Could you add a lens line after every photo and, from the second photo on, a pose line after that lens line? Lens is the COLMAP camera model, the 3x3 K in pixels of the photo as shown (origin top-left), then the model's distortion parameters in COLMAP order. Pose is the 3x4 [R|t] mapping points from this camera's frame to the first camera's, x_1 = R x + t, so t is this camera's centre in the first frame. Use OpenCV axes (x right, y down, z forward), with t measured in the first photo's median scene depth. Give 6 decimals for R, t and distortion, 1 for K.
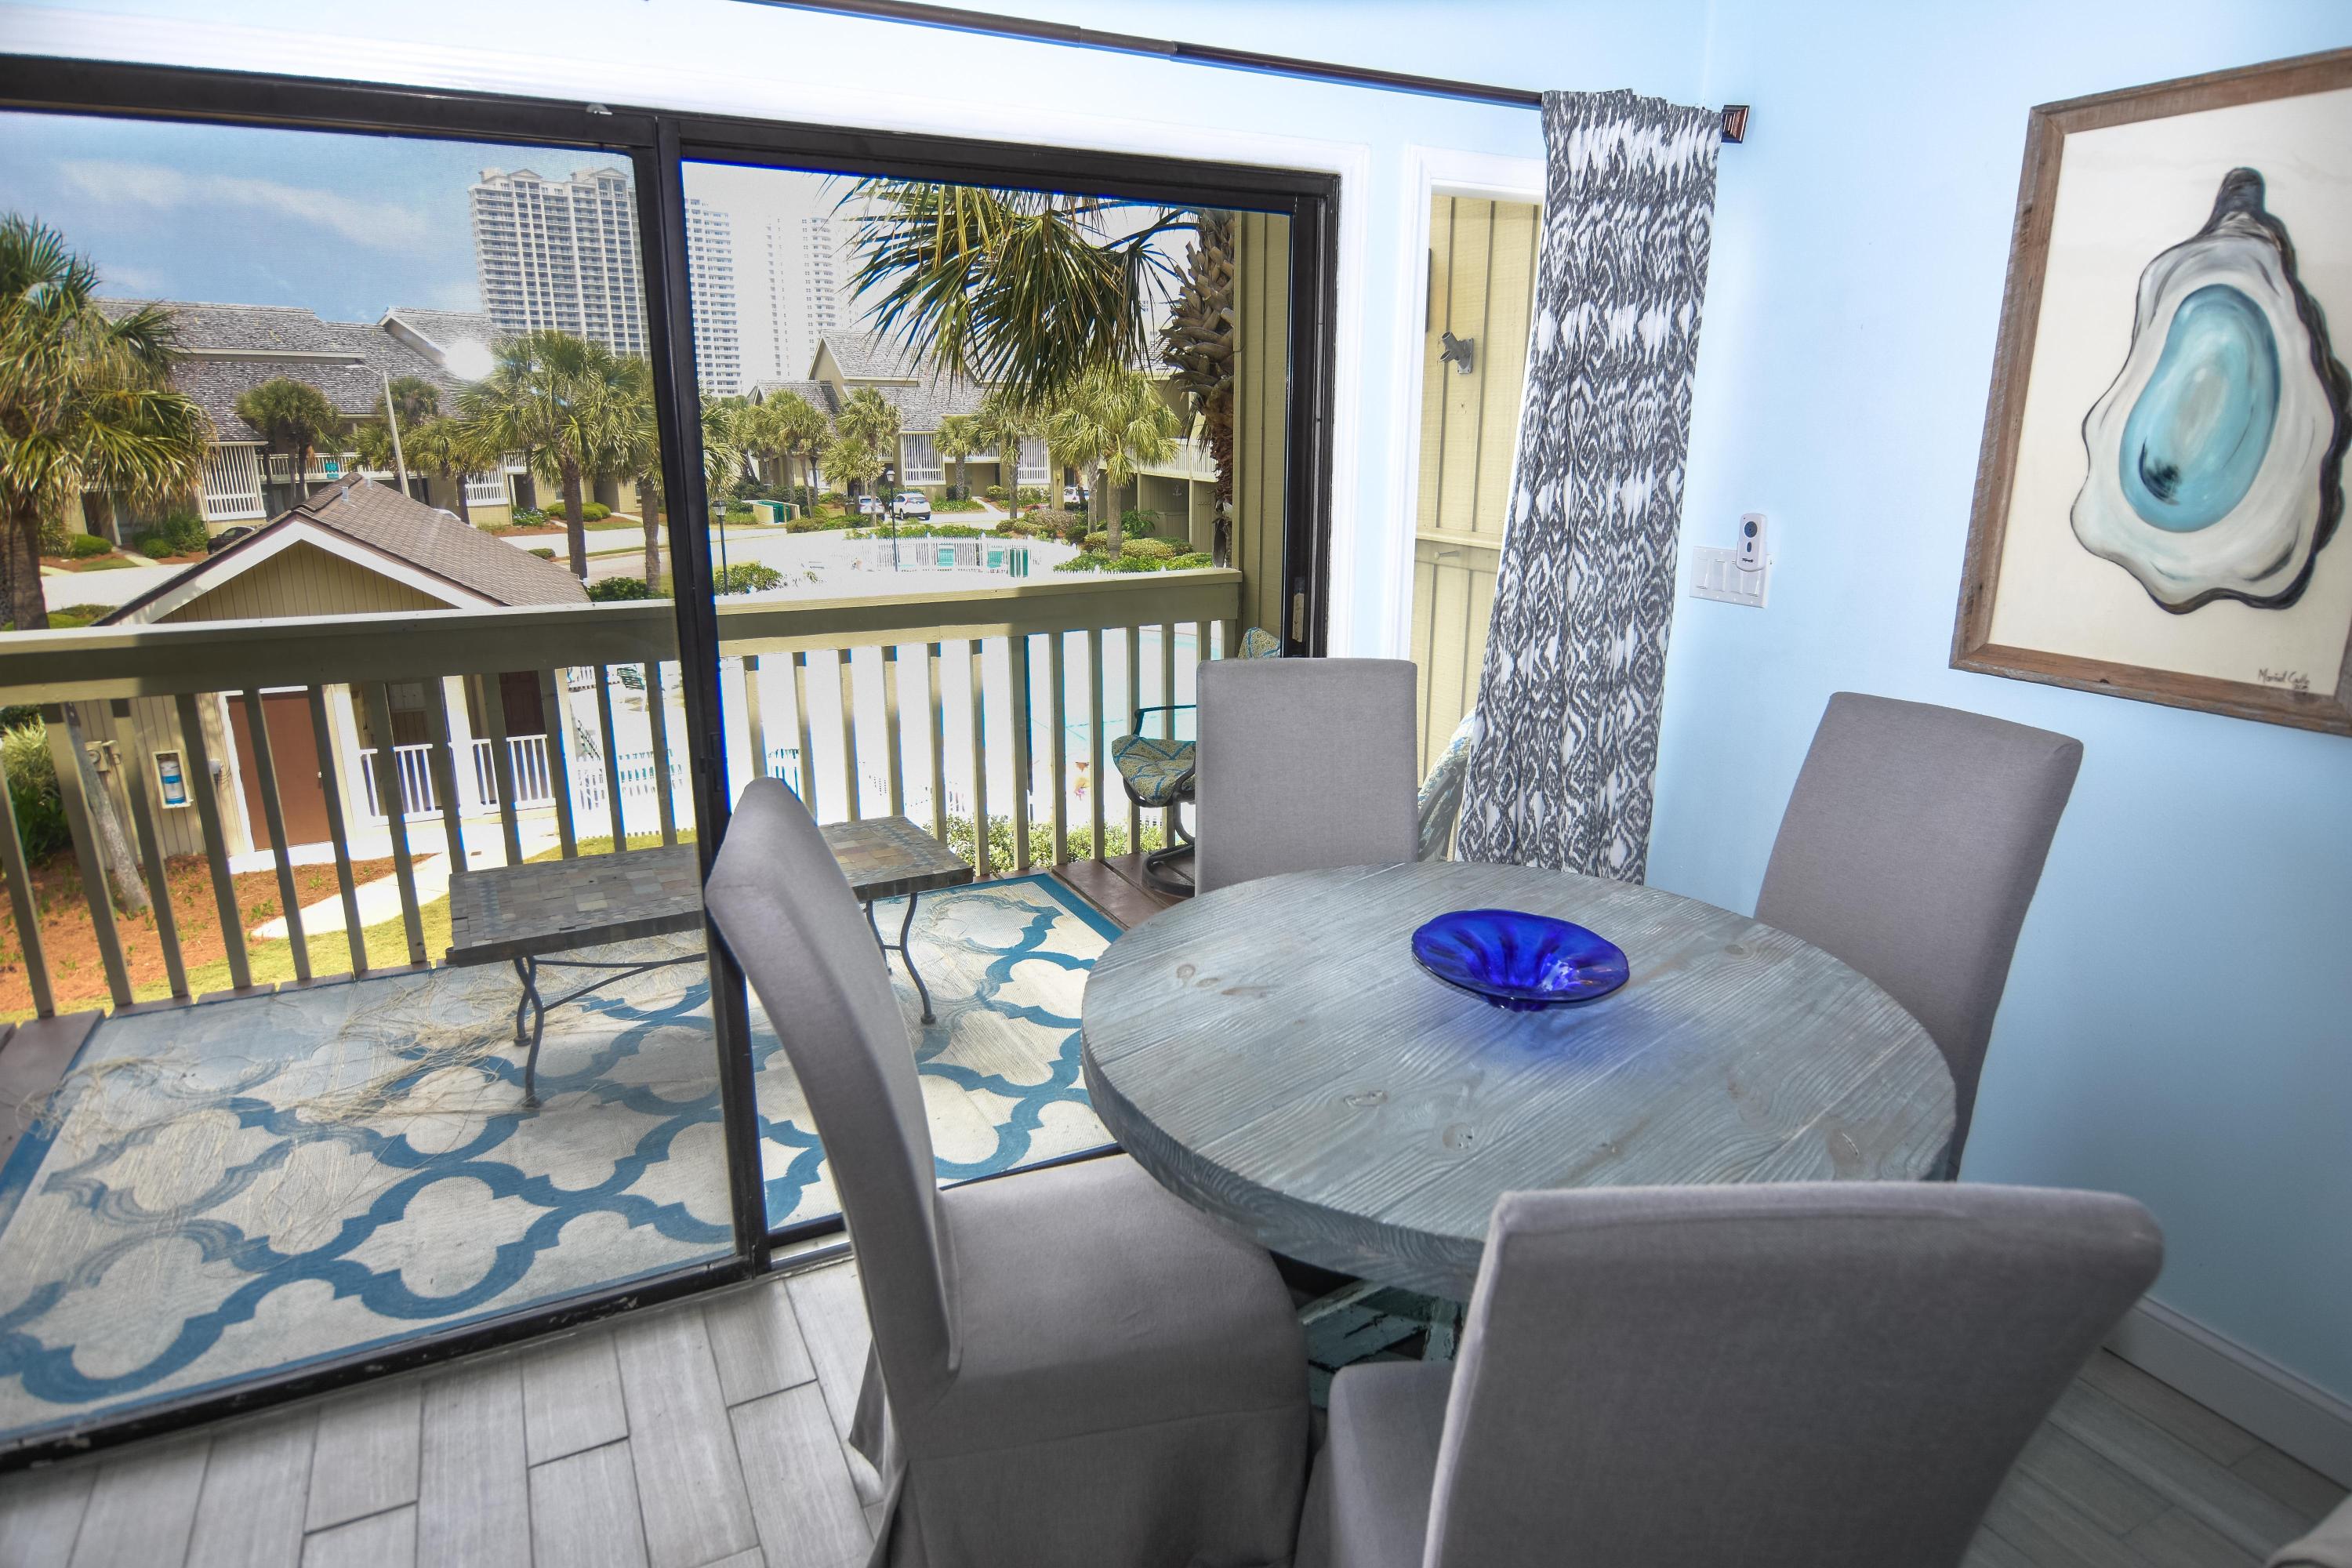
lens RADIAL K [[1359.0, 0, 1176.1], [0, 1359.0, 776.7], [0, 0, 1]] dist [-0.019076, -0.002269]
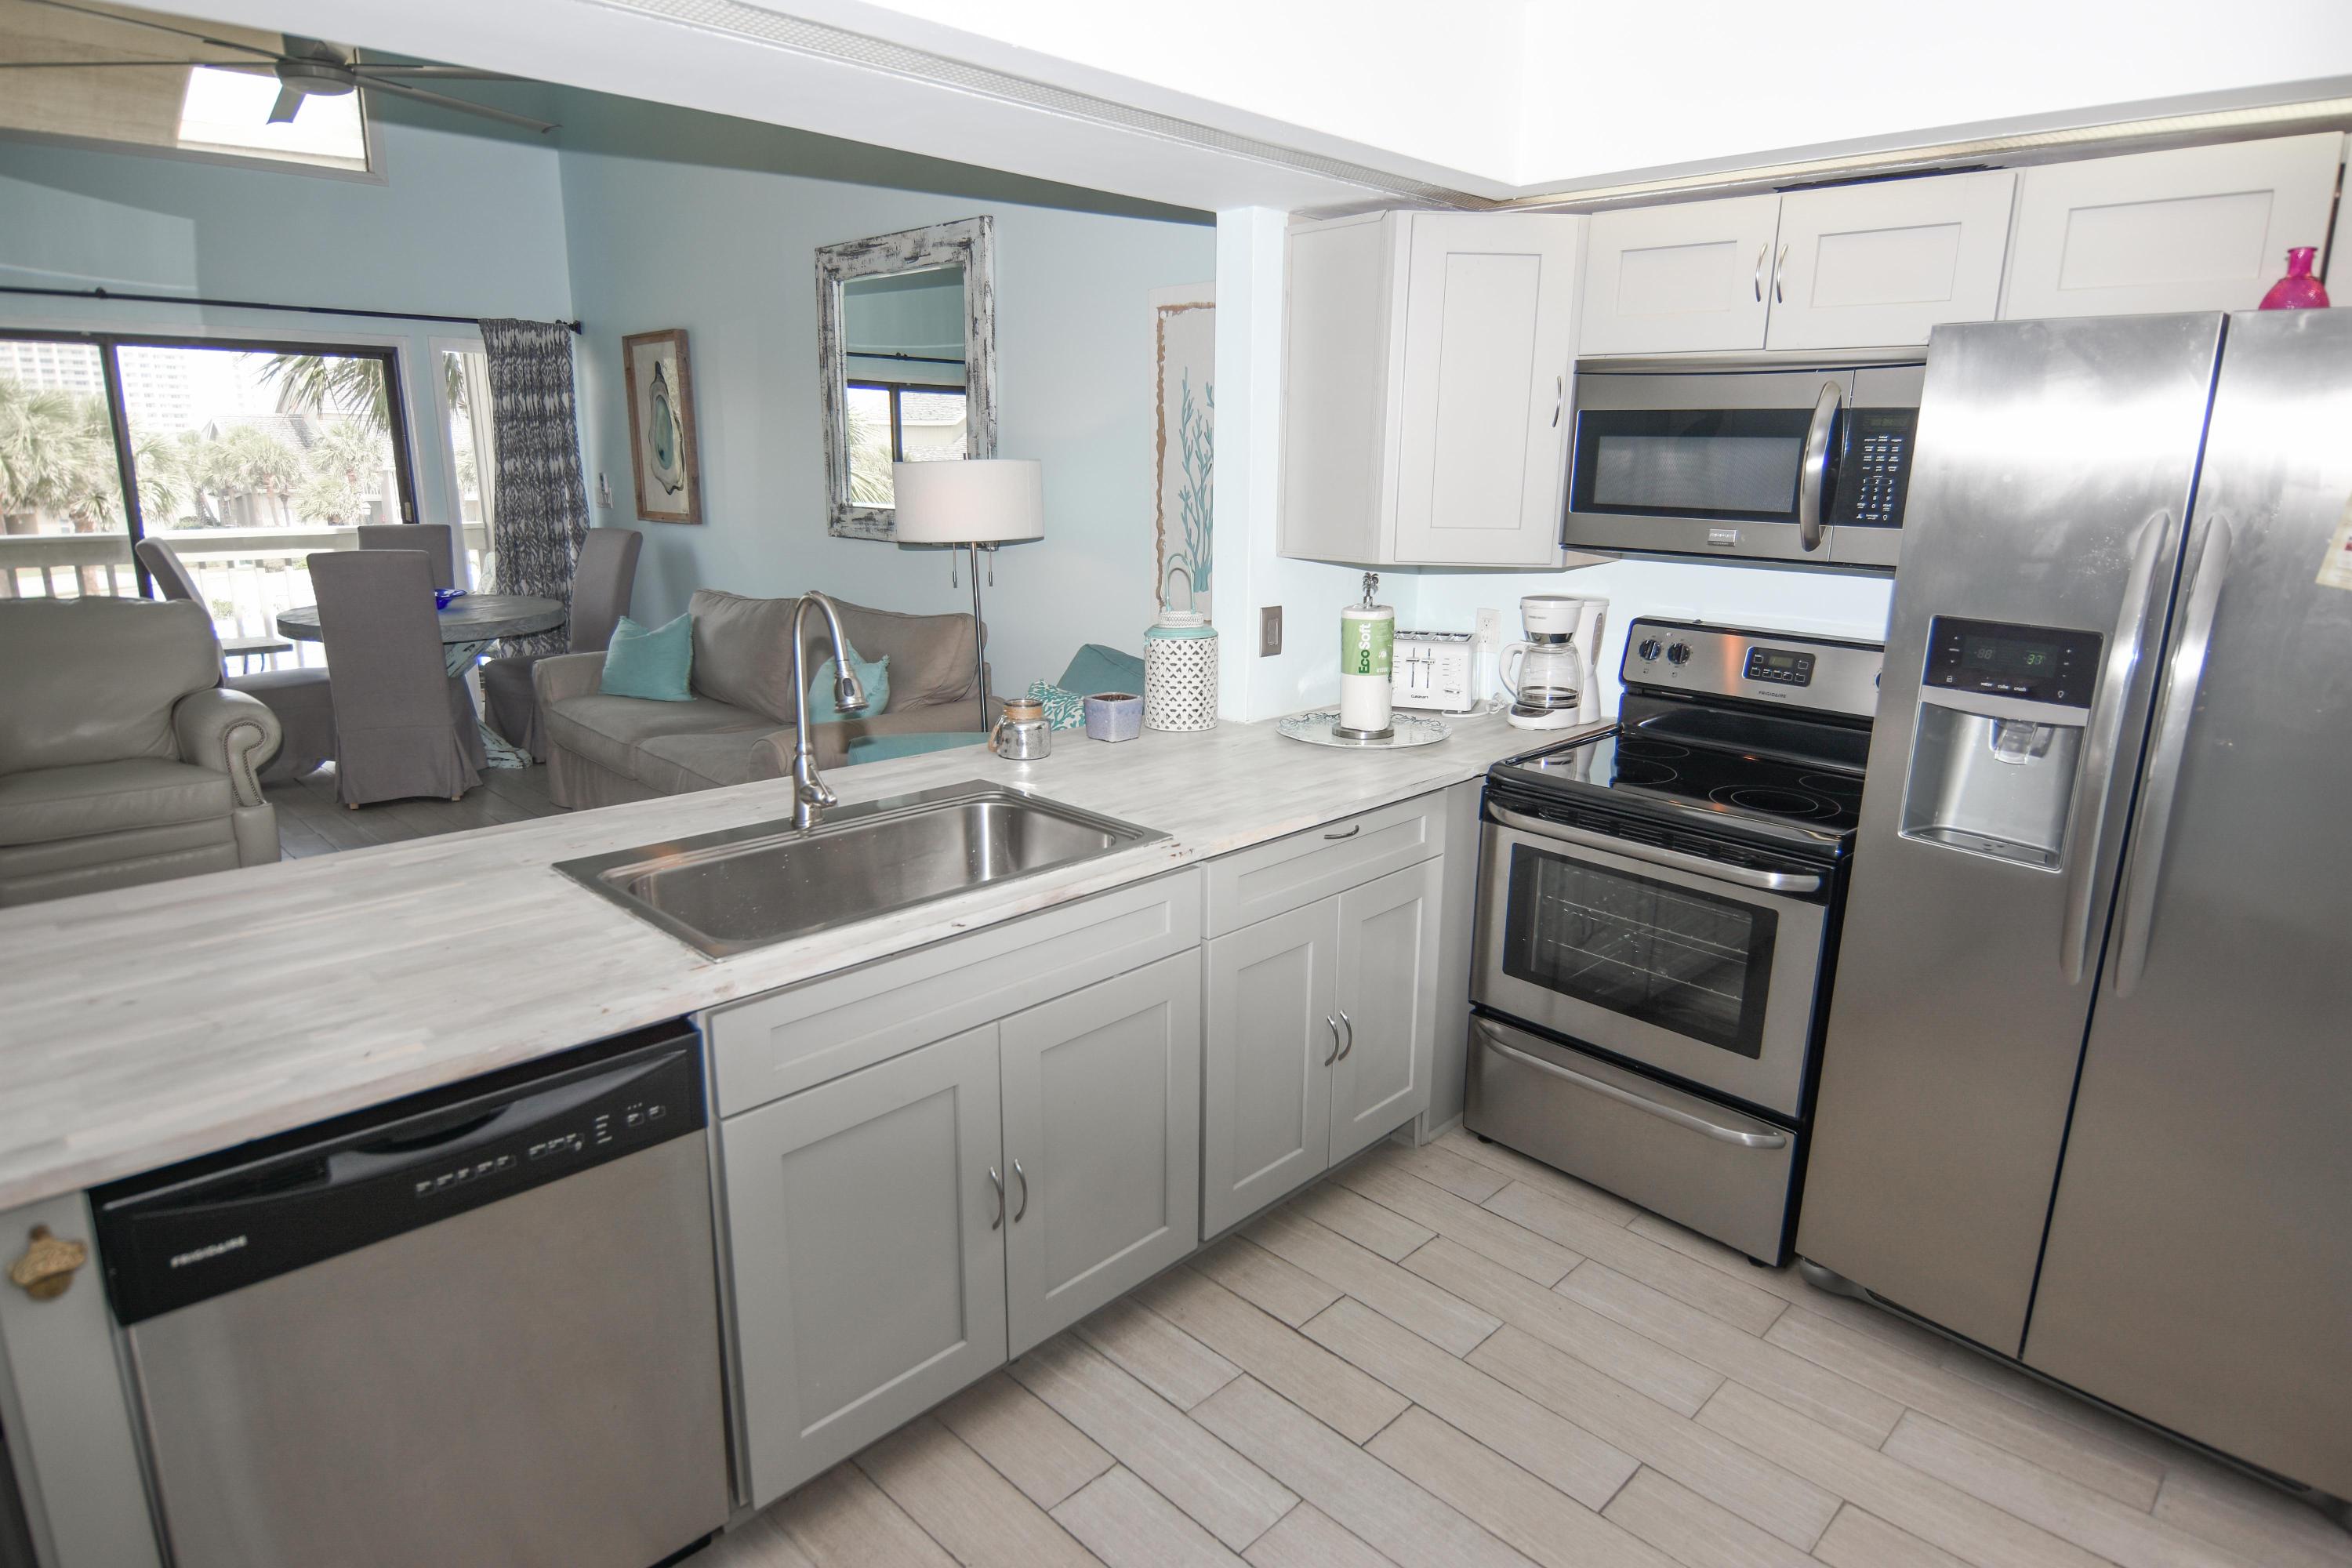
lens RADIAL K [[1320.3, 0, 1179.0], [0, 1320.3, 777.2], [0, 0, 1]] dist [-0.016470, -0.001468]
pose [[0.945943, -0.072260, 0.316181, 0.642702], [0.078466, 0.996893, -0.006923, 0.511229], [-0.314698, 0.031358, 0.948674, -1.793706]]
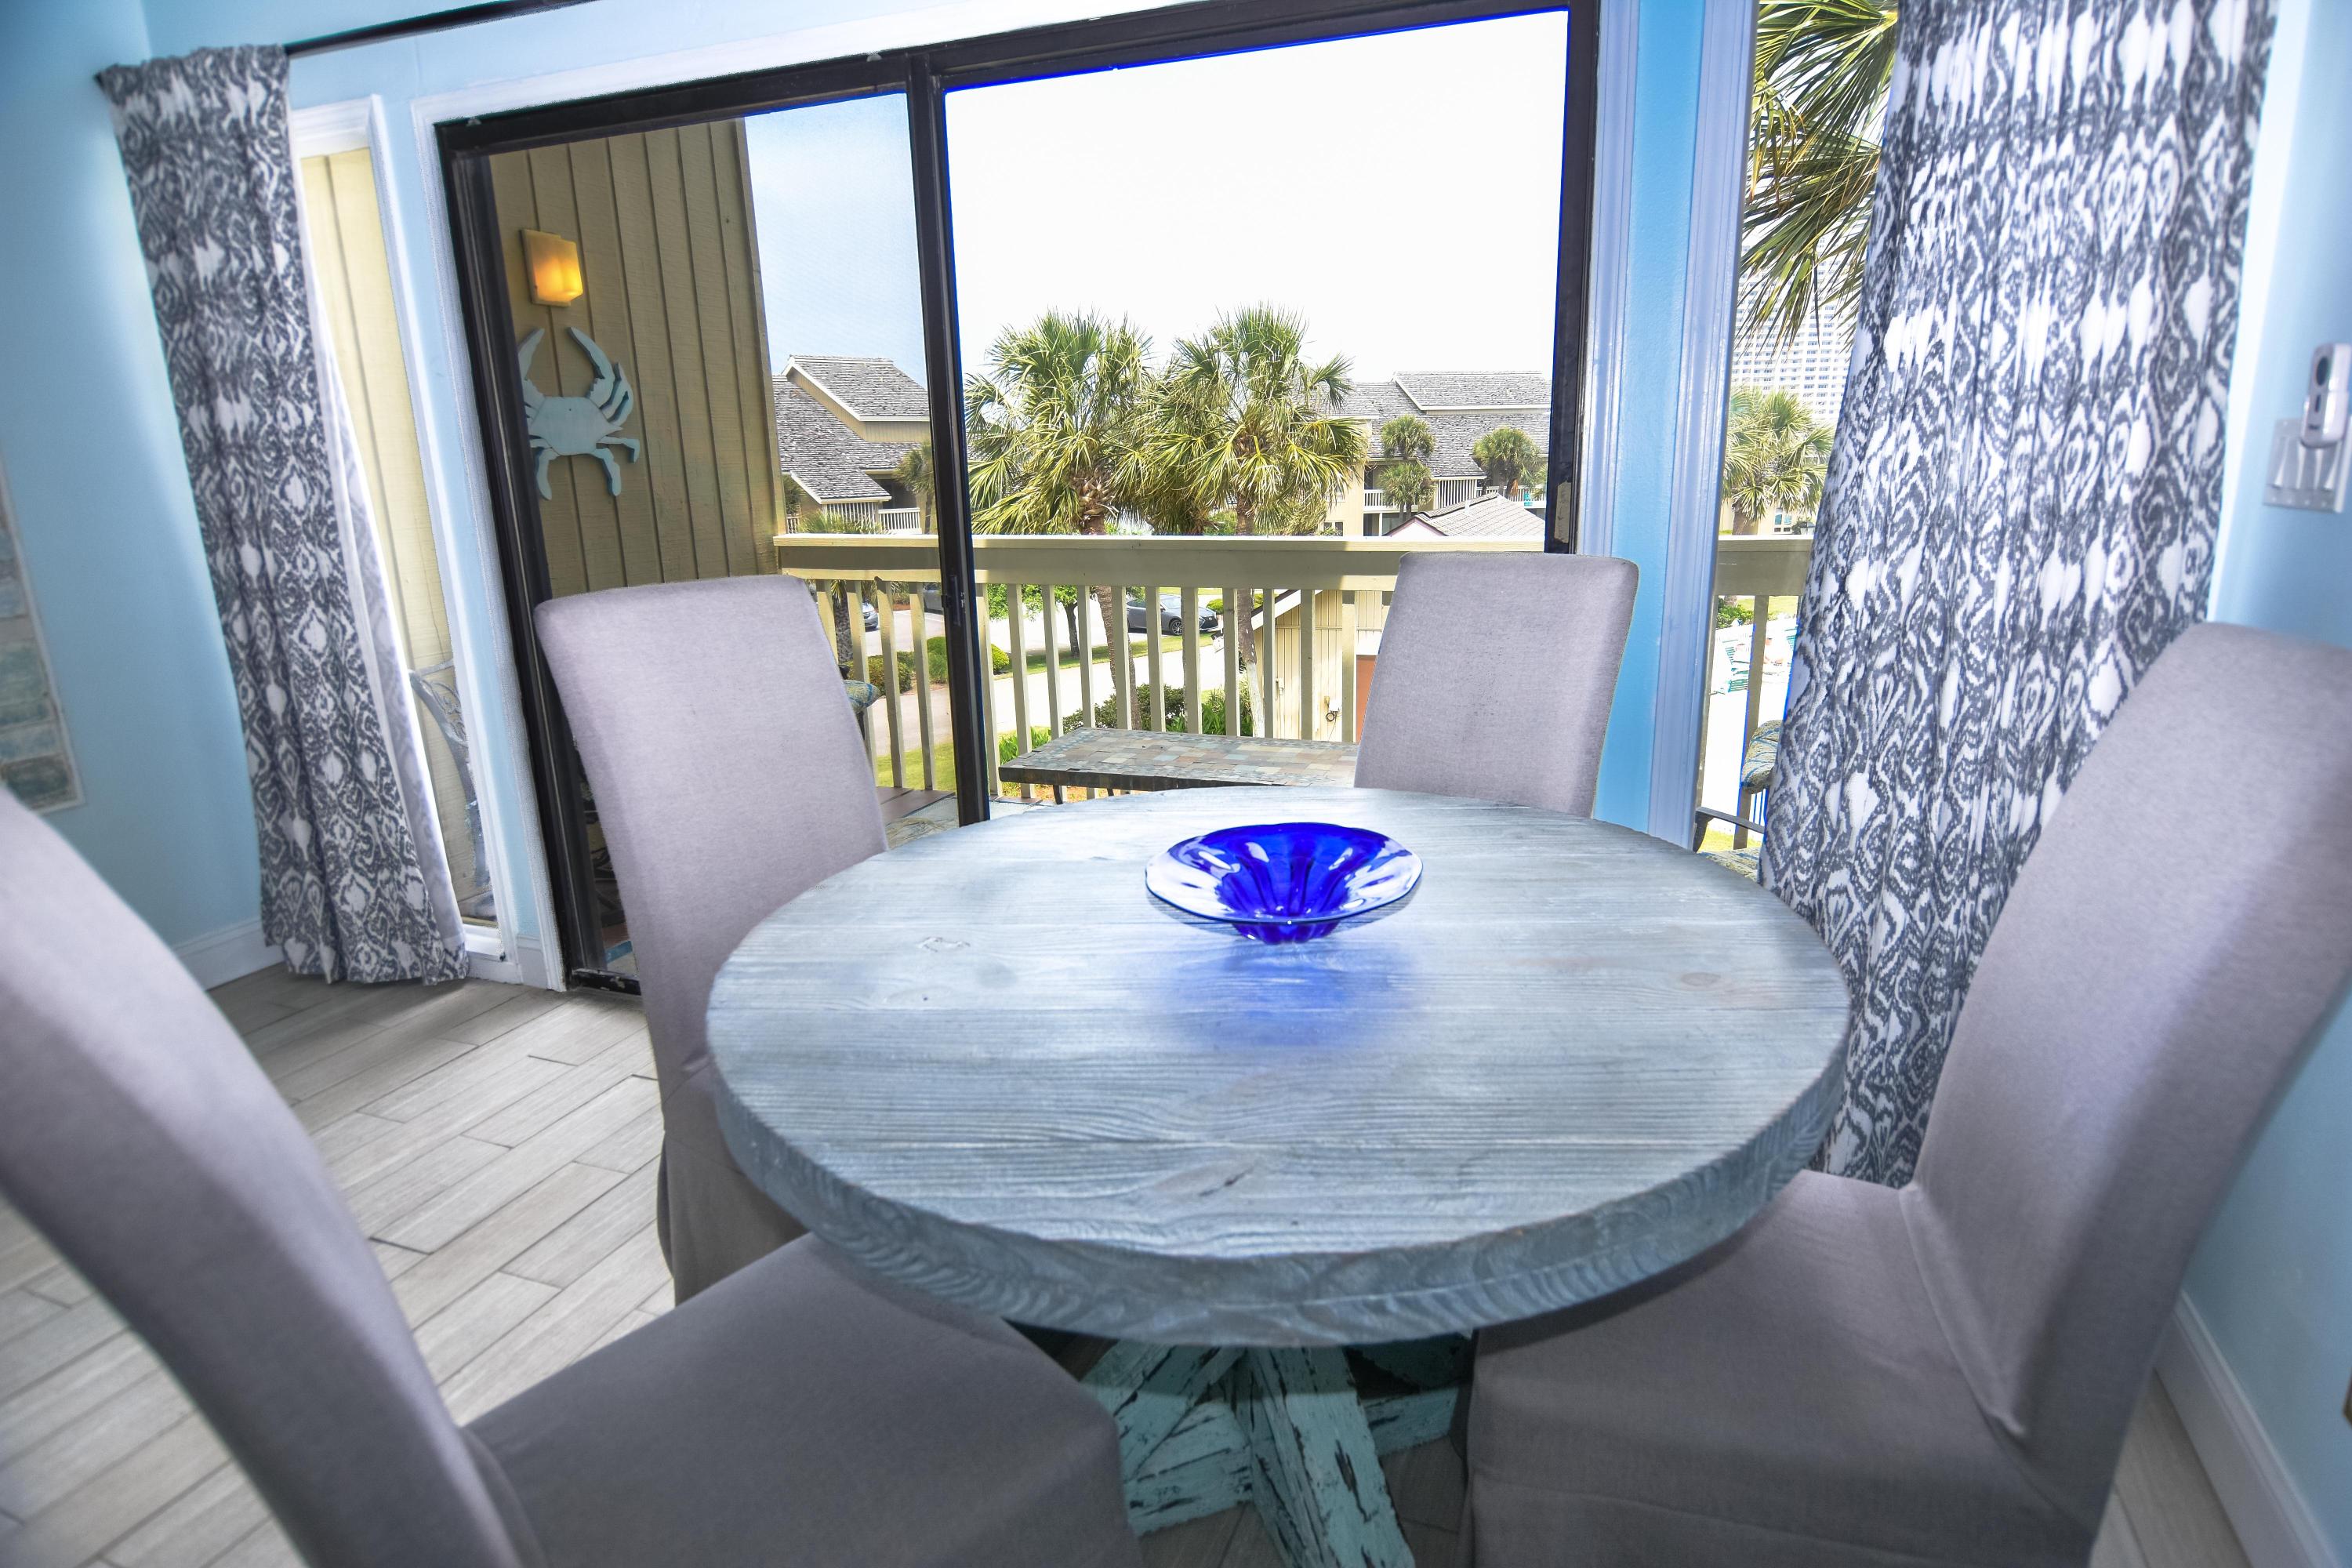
lens RADIAL K [[1229.0, 0, 1175.1], [0, 1229.0, 787.2], [0, 0, 1]] dist [-0.036581, -0.007320]
pose [[0.668860, 0.166360, -0.724535, 0.489774], [-0.162718, 0.983767, 0.075668, 0.027694], [0.725361, 0.067283, 0.685072, 0.337201]]
